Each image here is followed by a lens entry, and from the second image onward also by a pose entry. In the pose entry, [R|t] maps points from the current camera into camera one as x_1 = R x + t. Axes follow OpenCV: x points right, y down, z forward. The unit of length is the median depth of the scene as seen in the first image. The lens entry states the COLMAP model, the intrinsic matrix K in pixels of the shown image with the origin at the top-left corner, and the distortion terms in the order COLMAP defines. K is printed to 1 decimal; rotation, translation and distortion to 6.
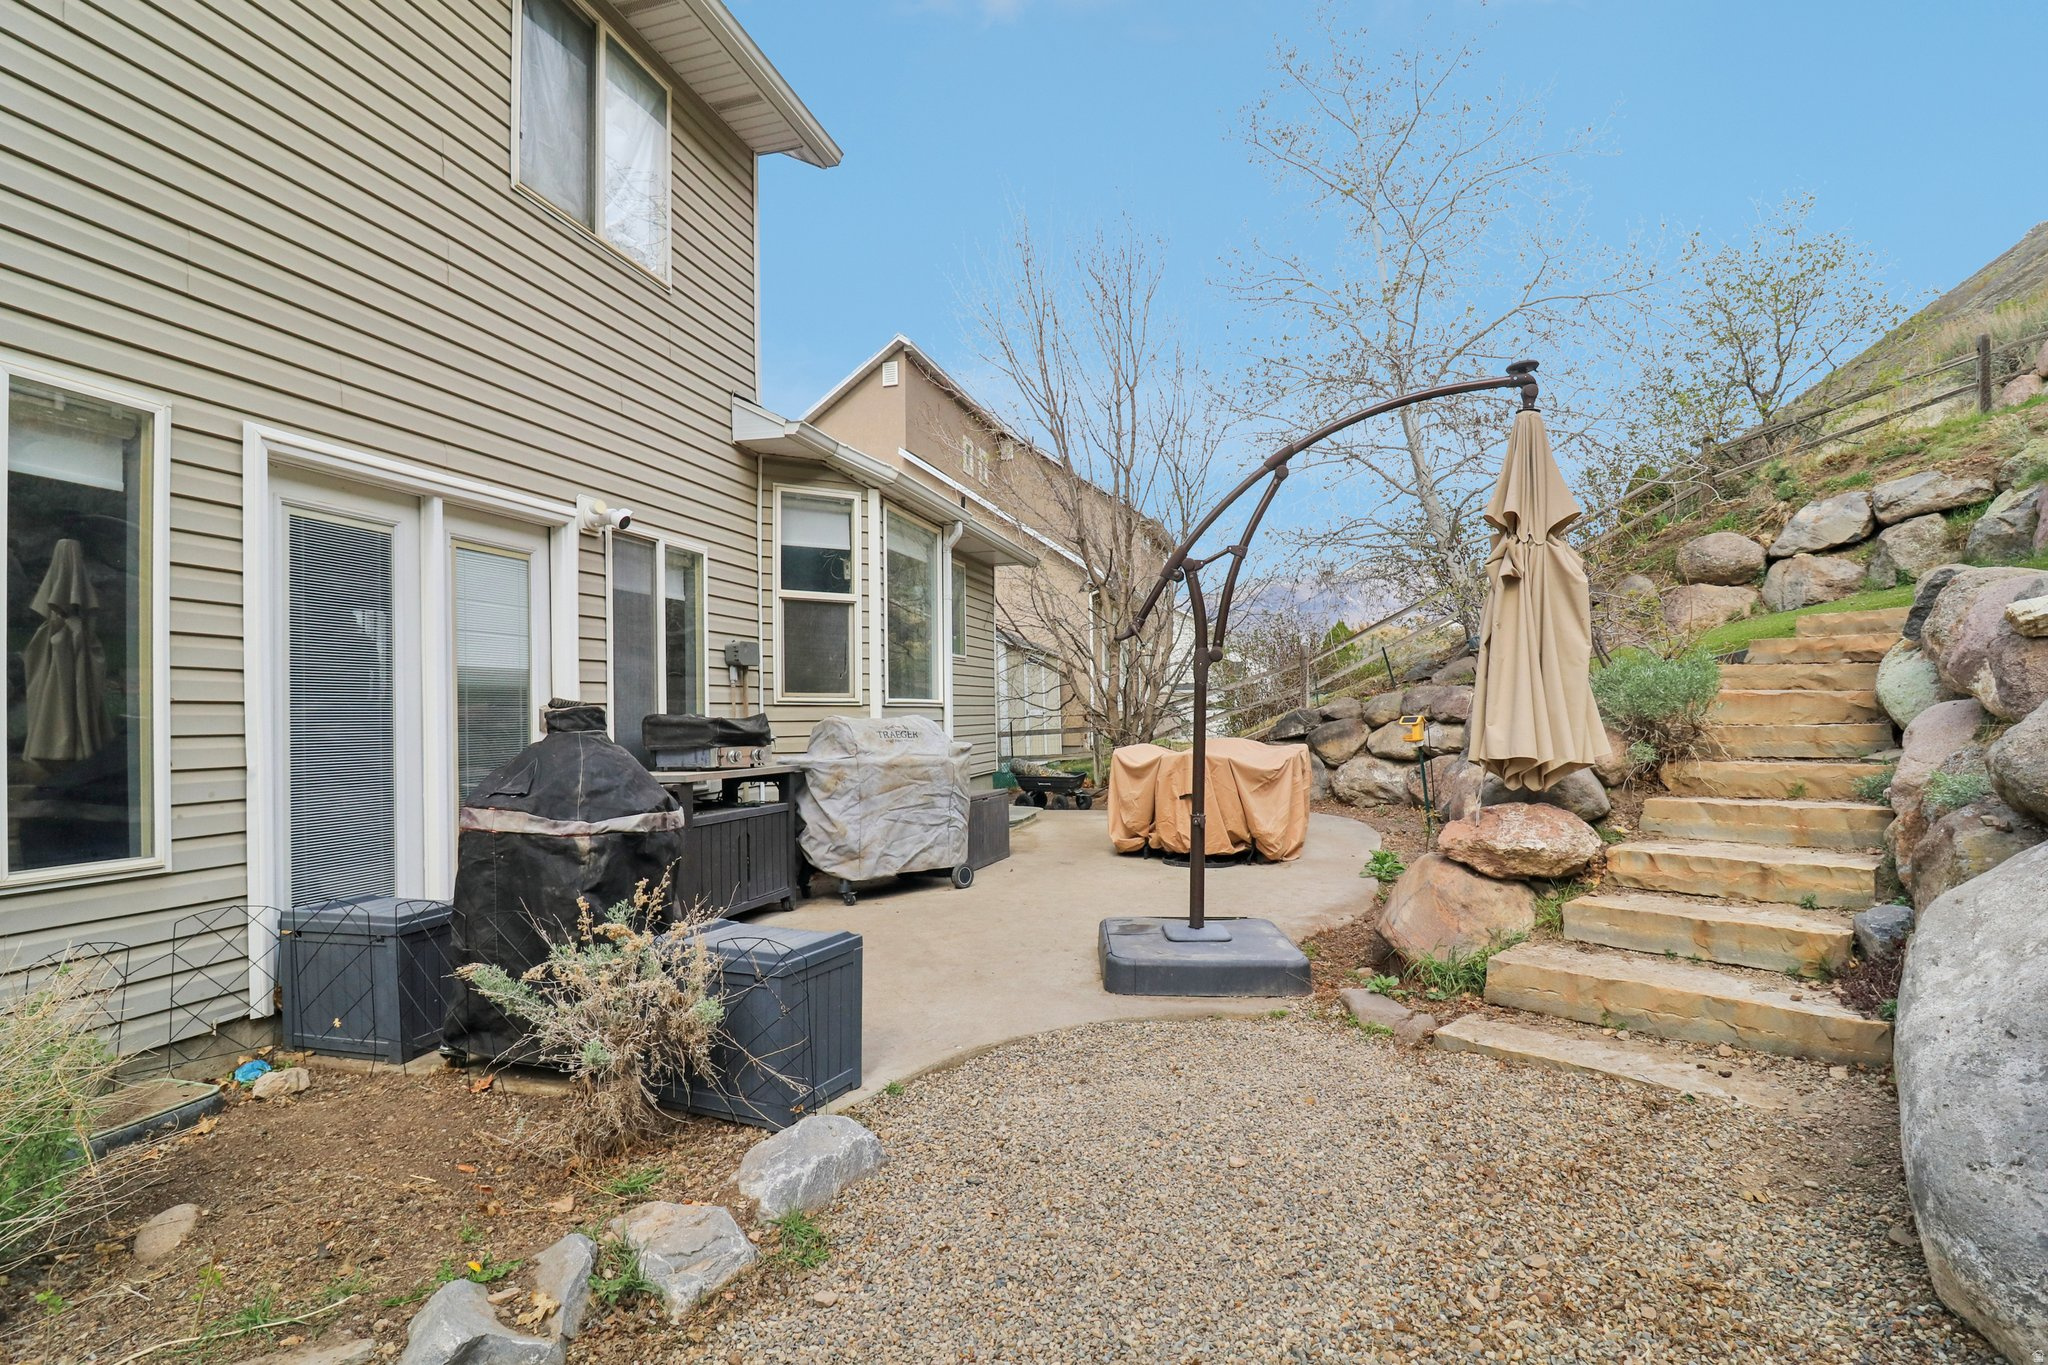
lens RADIAL K [[978.6, 0, 1035.4], [0, 978.6, 708.0], [0, 0, 1]] dist [-0.001310, -0.010641]
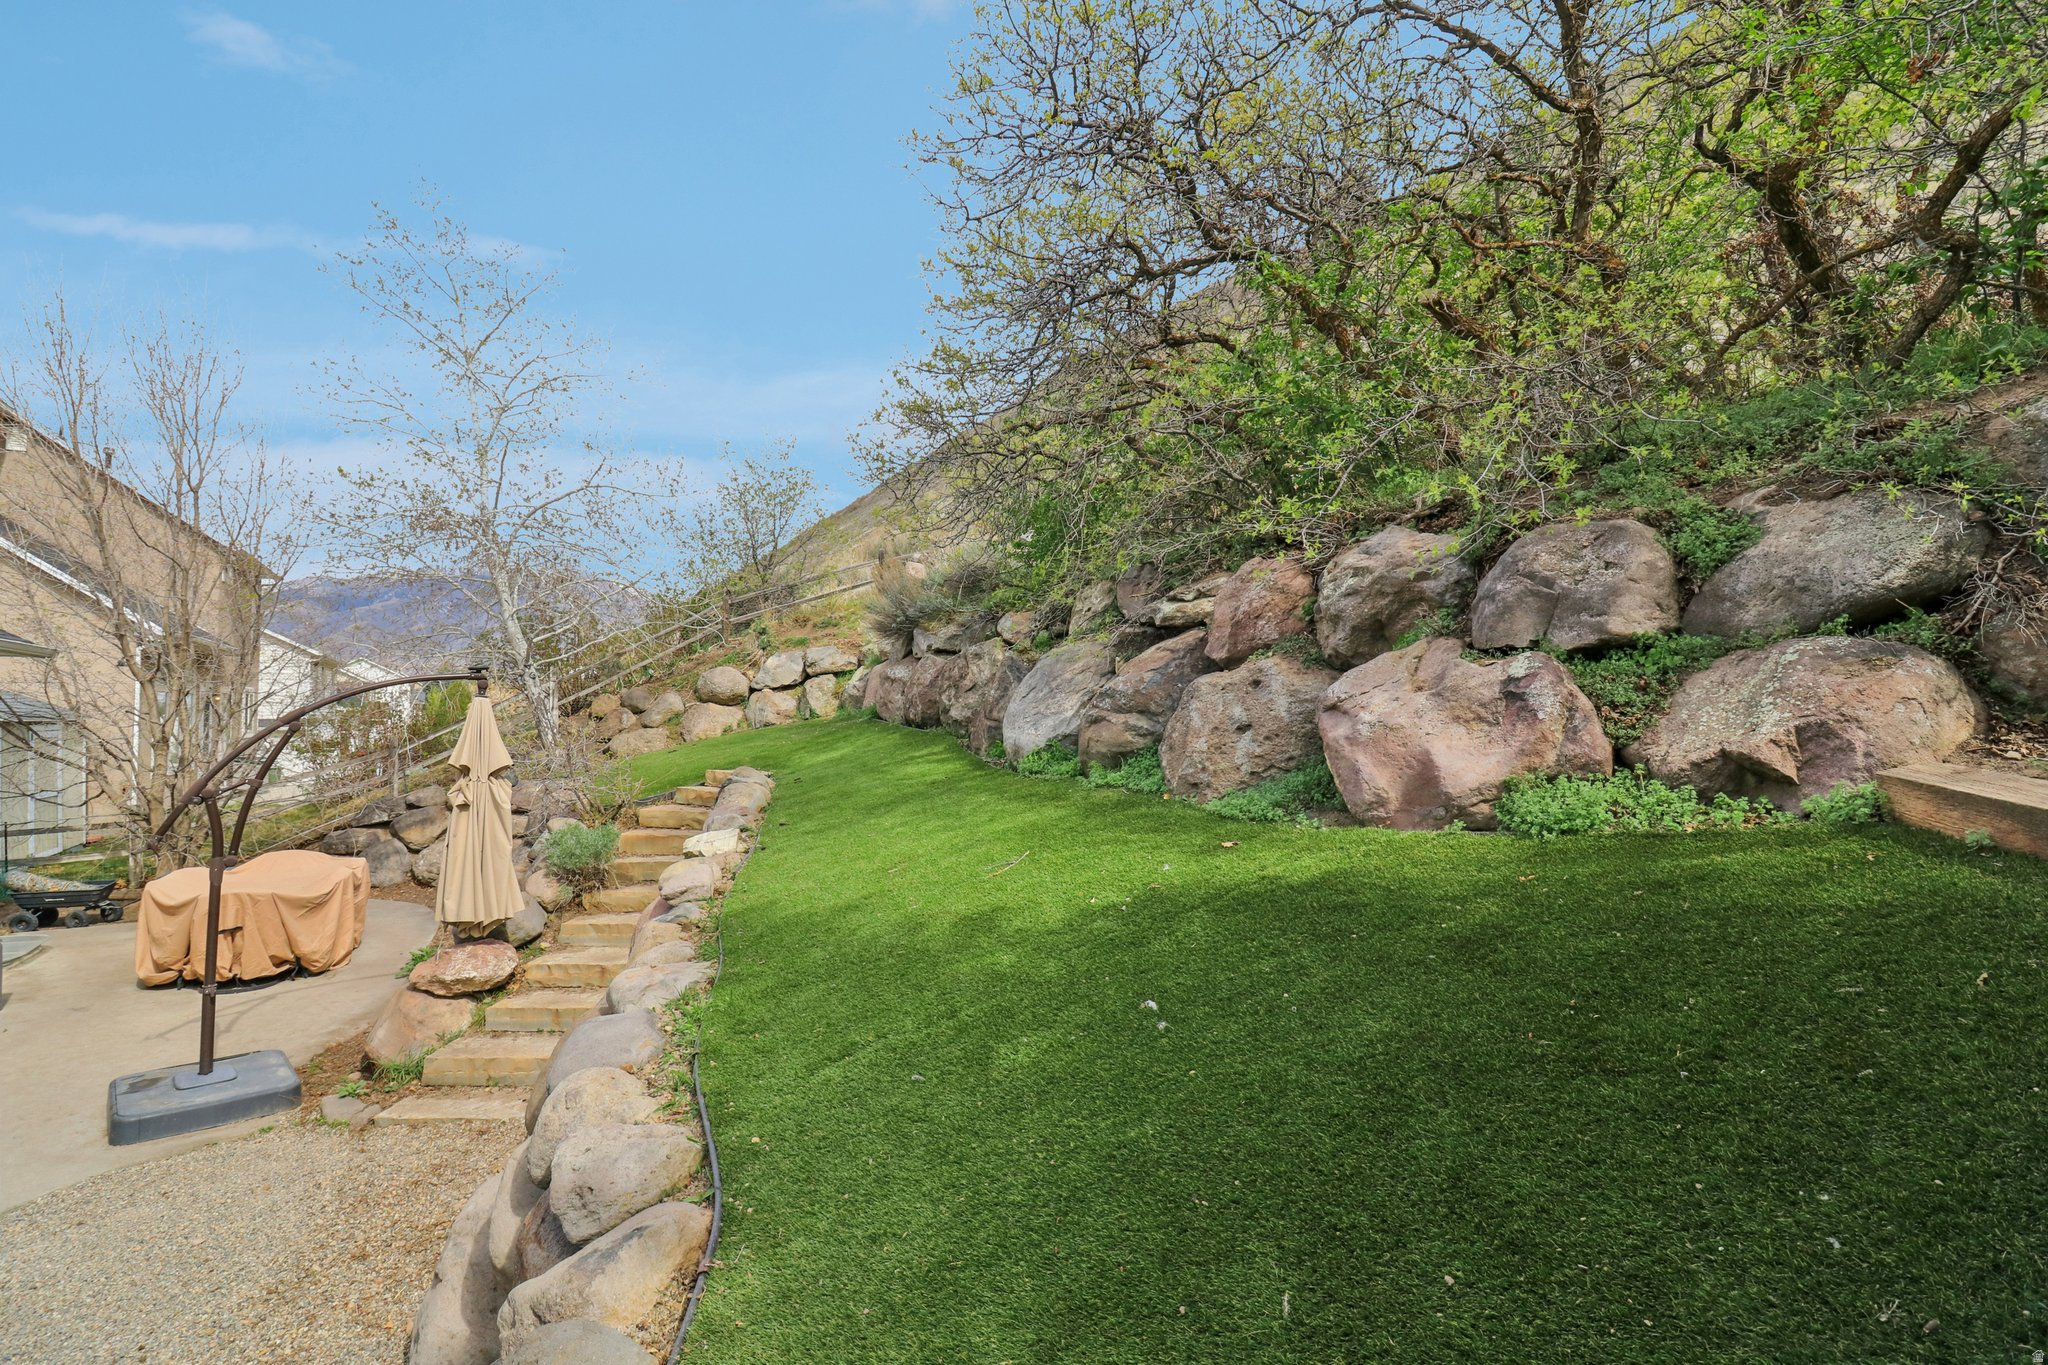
lens RADIAL K [[938.4, 0, 1041.4], [0, 938.4, 662.9], [0, 0, 1]] dist [-0.031754, -0.000666]
pose [[0.673088, 0.046015, 0.738130, -0.002235], [-0.001967, 0.998170, -0.060432, -0.248506], [-0.739560, 0.039224, 0.671947, -0.651124]]
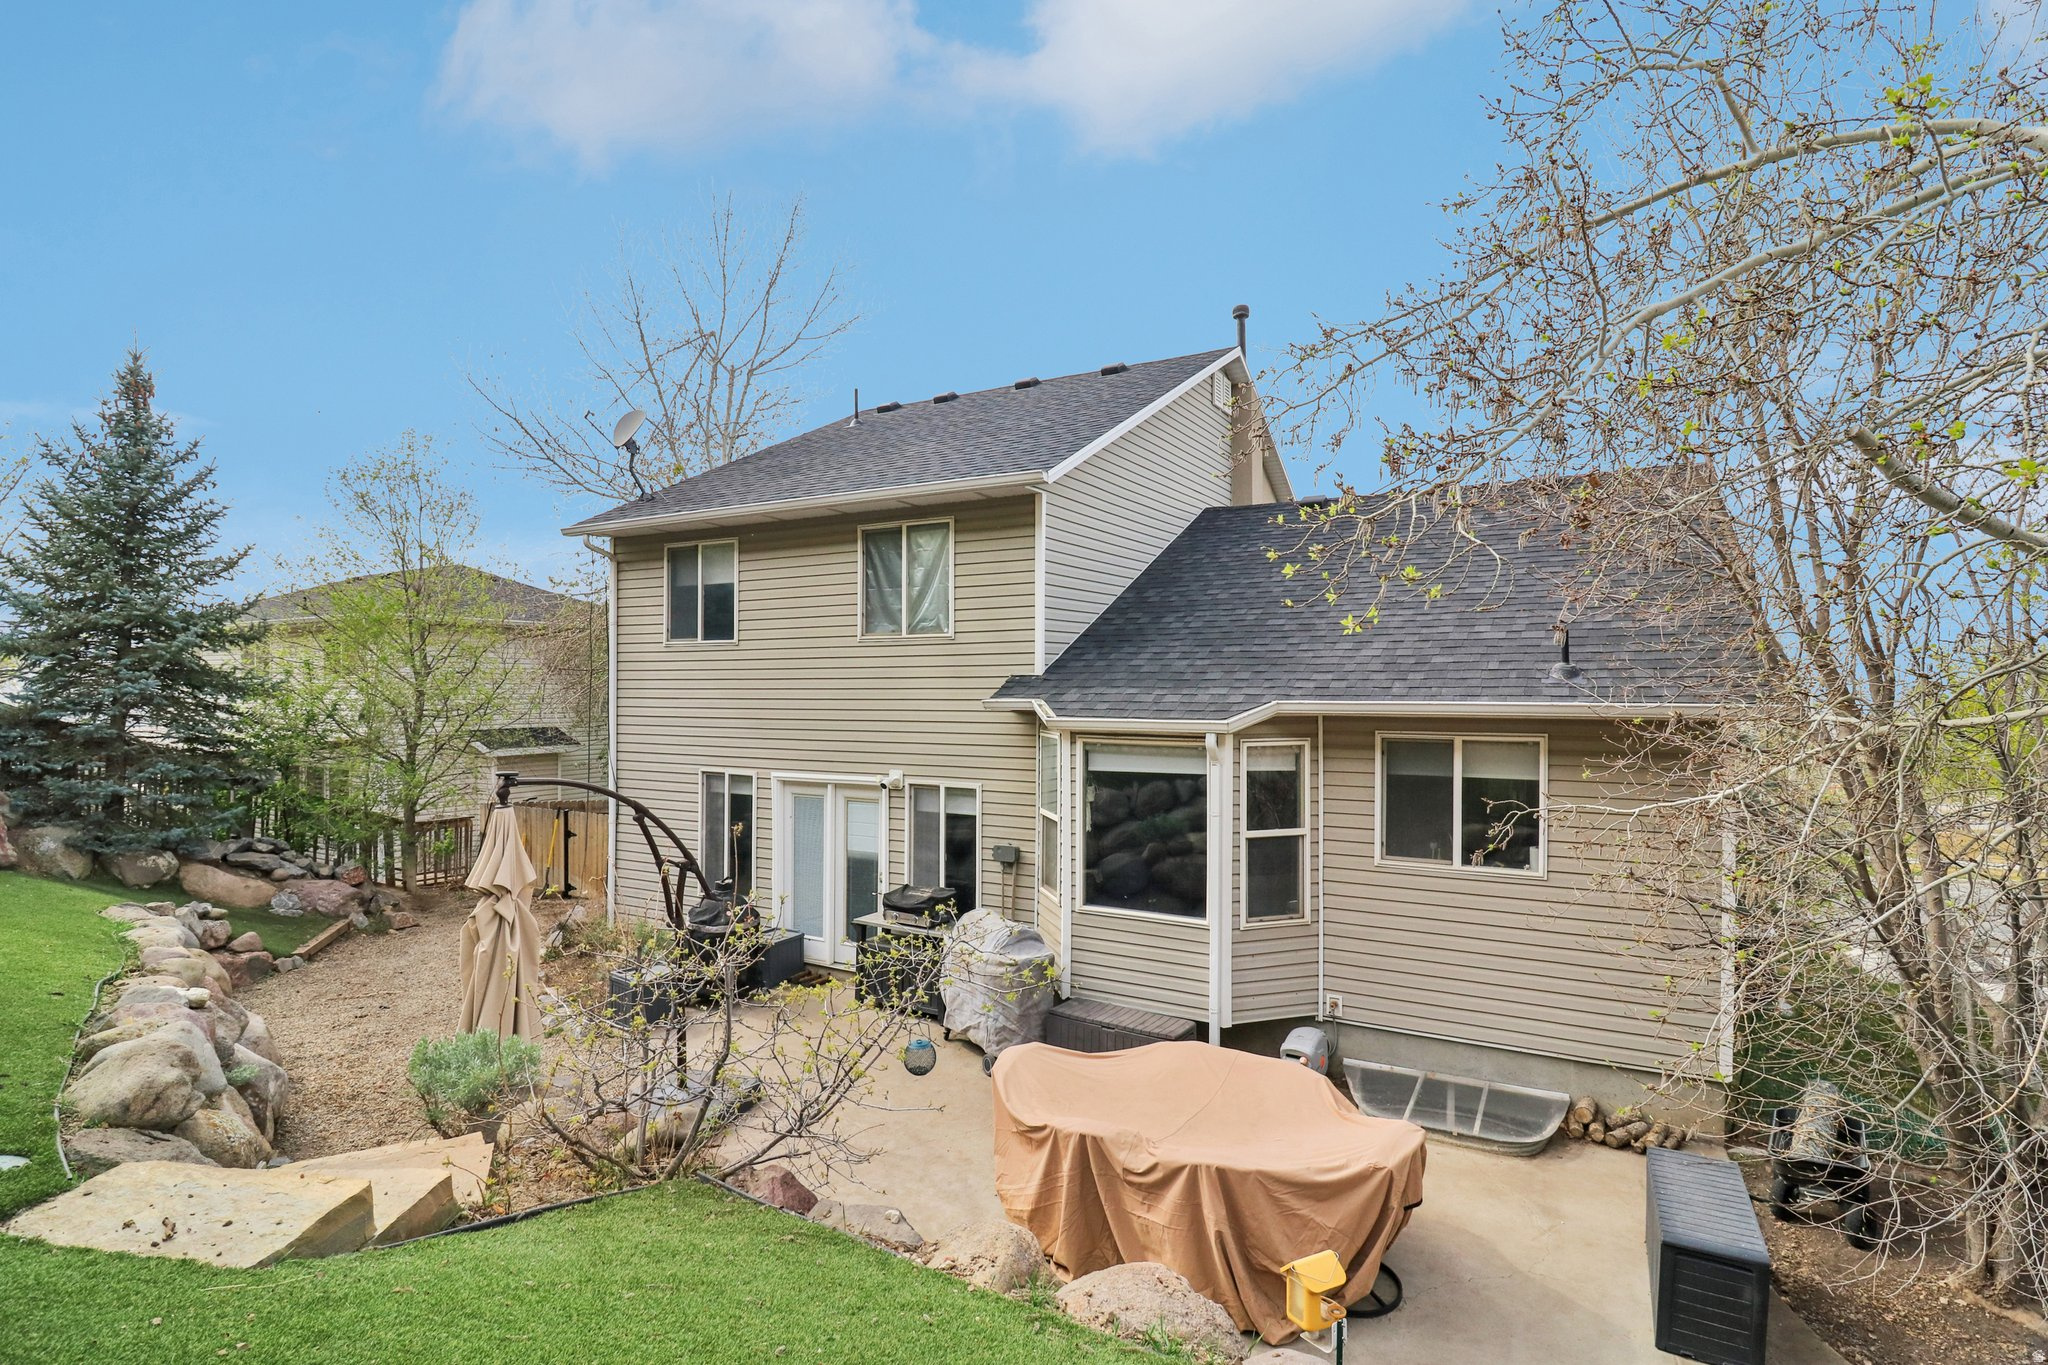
lens RADIAL K [[978.6, 0, 1035.4], [0, 978.6, 708.0], [0, 0, 1]] dist [-0.001310, -0.010641]
pose [[-0.248691, 0.029797, -0.968125, 1.560704], [0.004391, 0.999551, 0.029636, -0.445778], [0.968573, 0.003120, -0.248710, 1.971537]]
